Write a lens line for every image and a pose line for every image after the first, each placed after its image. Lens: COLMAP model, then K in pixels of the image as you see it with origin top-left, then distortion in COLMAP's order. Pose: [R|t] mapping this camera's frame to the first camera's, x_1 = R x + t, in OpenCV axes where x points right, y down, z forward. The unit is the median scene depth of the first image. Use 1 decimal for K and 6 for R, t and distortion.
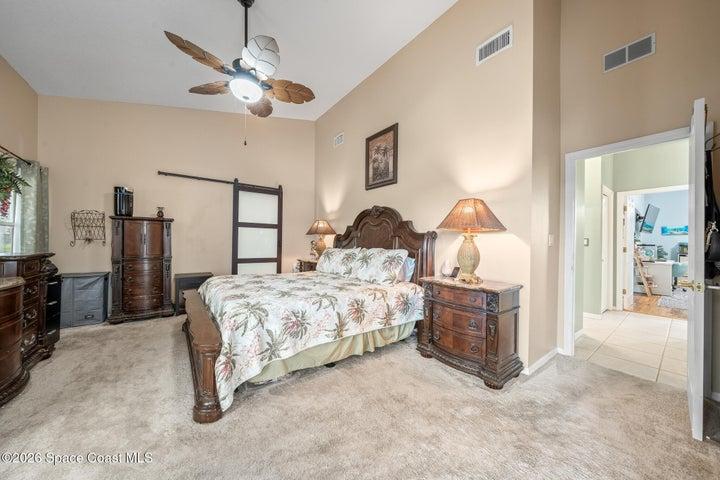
lens RADIAL K [[246.6, 0, 359.6], [0, 246.6, 242.1], [0, 0, 1]] dist [-0.005406, 0.000055]
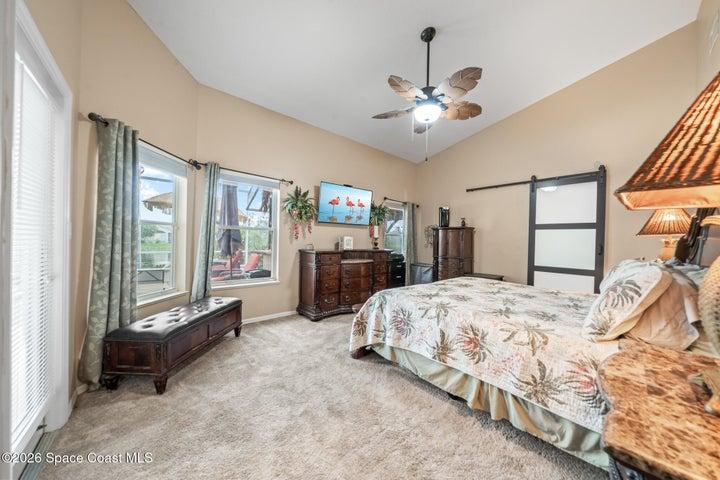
lens RADIAL K [[246.6, 0, 361.9], [0, 246.6, 241.6], [0, 0, 1]] dist [-0.005406, 0.000055]
pose [[0.080332, -0.009194, -0.996726, 0.550383], [-0.018418, 0.999773, -0.010706, 0.003474], [0.996598, 0.019218, 0.080145, 0.511962]]
